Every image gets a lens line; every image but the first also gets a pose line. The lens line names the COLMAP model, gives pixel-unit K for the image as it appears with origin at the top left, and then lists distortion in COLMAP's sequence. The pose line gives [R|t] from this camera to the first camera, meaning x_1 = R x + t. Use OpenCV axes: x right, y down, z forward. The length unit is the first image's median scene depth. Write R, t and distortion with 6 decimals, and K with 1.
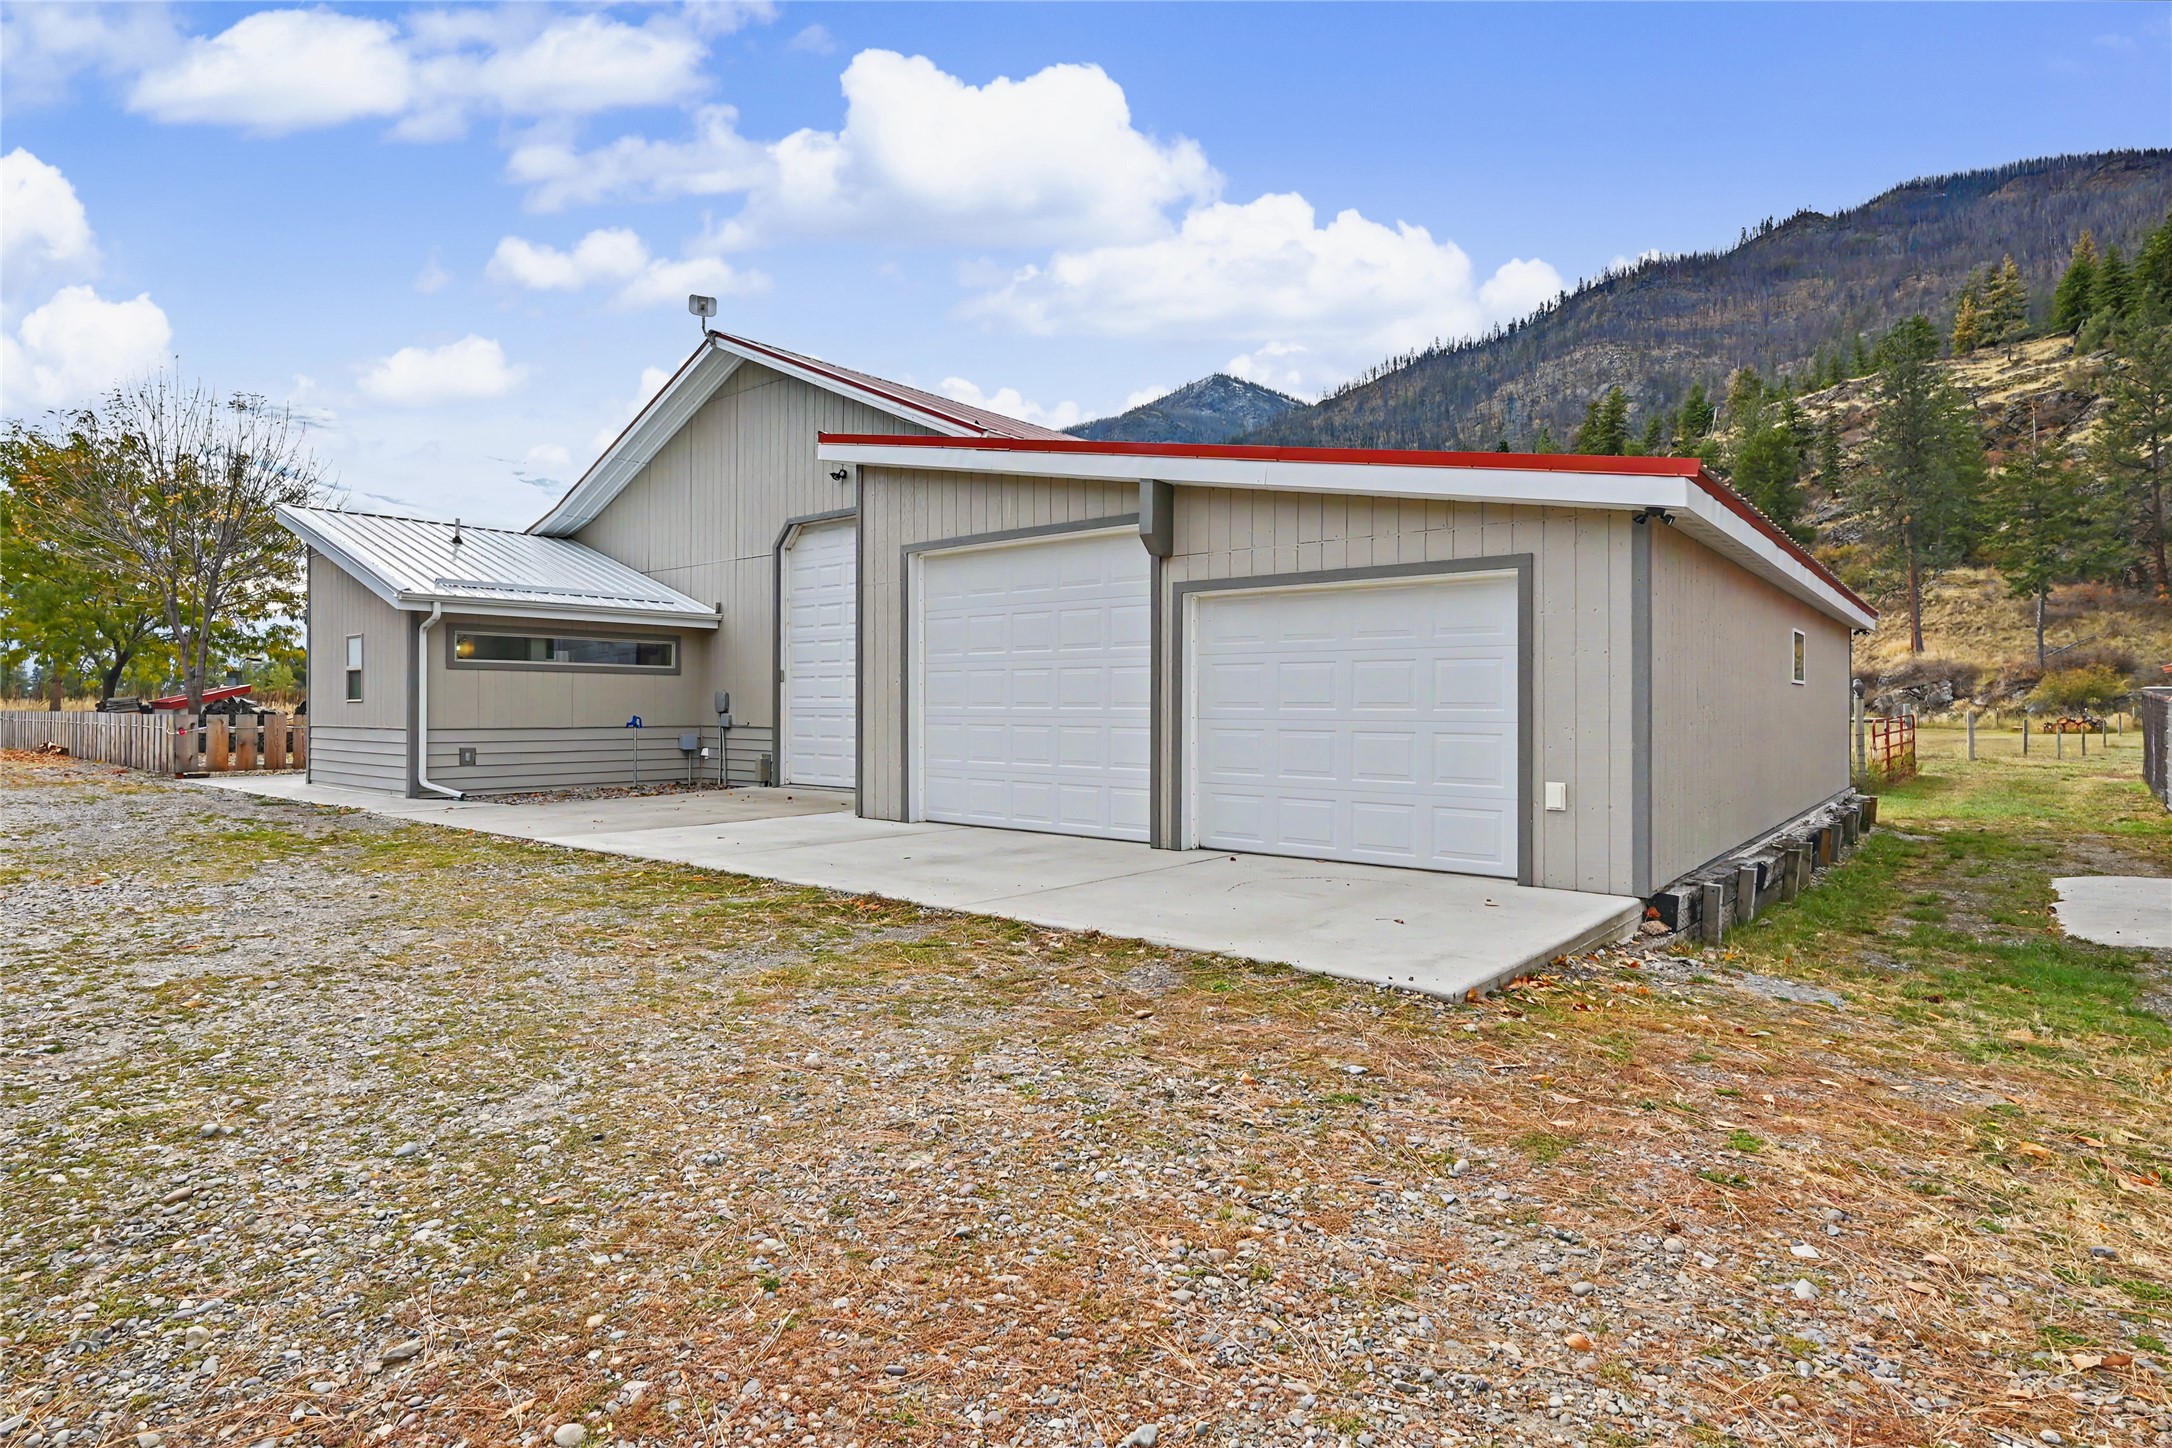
lens RADIAL K [[1107.4, 0, 1083.0], [0, 1107.4, 699.8], [0, 0, 1]] dist [0.001281, -0.000597]
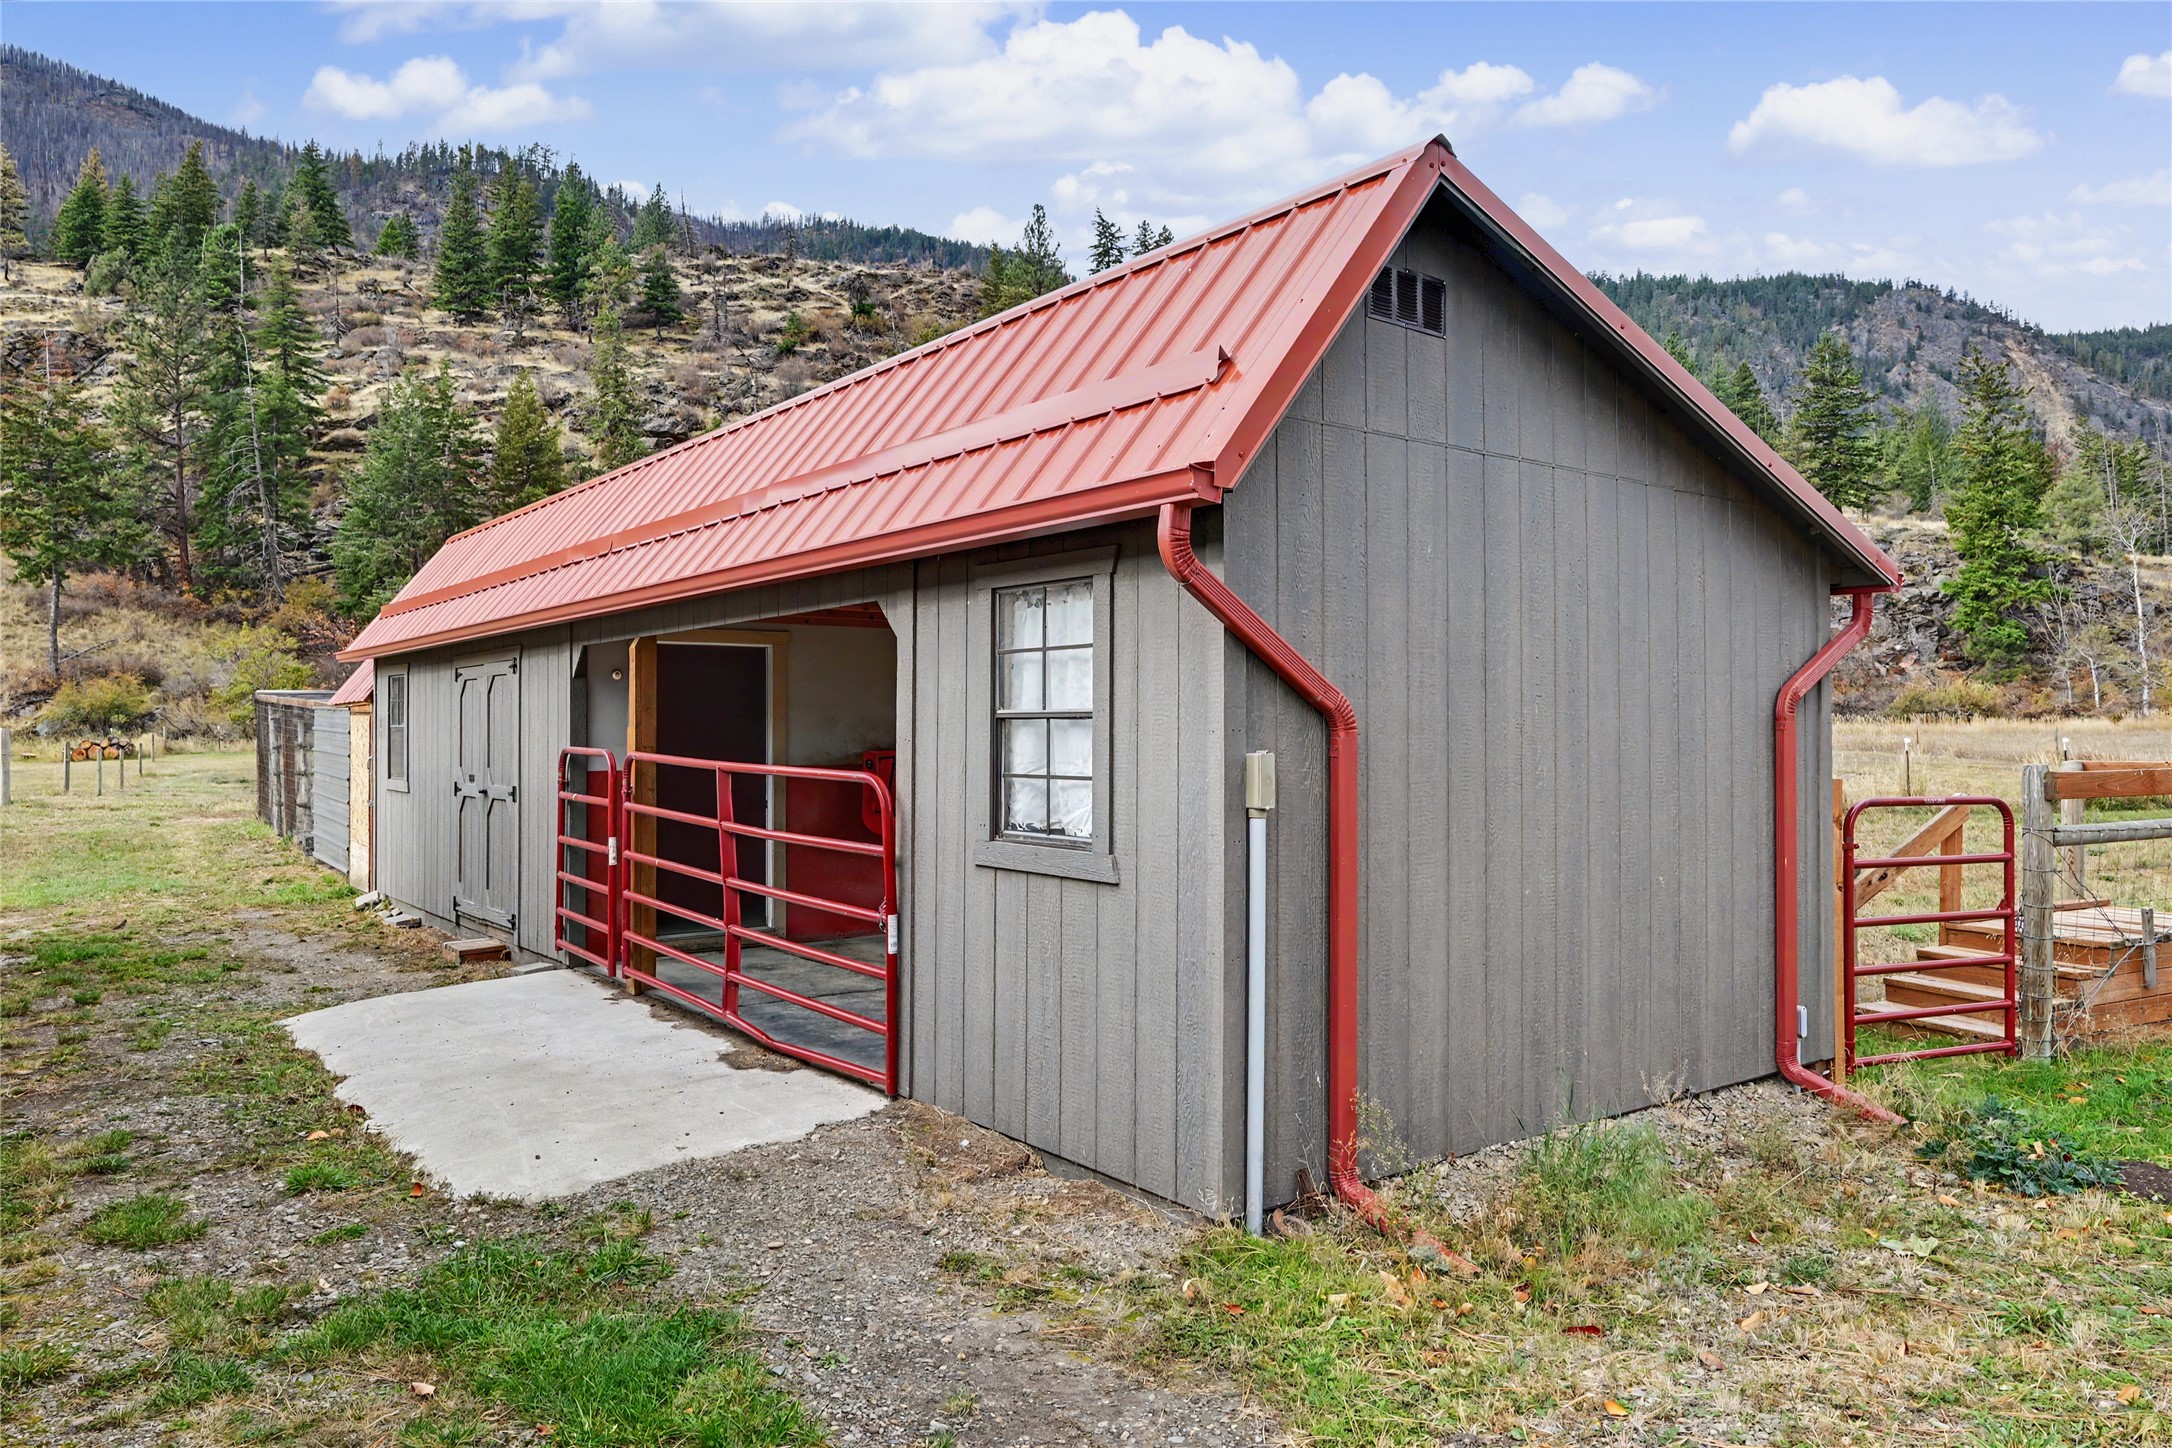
lens RADIAL K [[1418.7, 0, 1085.7], [0, 1418.7, 712.1], [0, 0, 1]] dist [-0.006385, 0.000105]
pose [[0.211302, 0.005544, 0.977405, 0.052071], [0.002405, 0.999978, -0.006192, 0.003236], [-0.977418, 0.003659, 0.211284, 0.085333]]
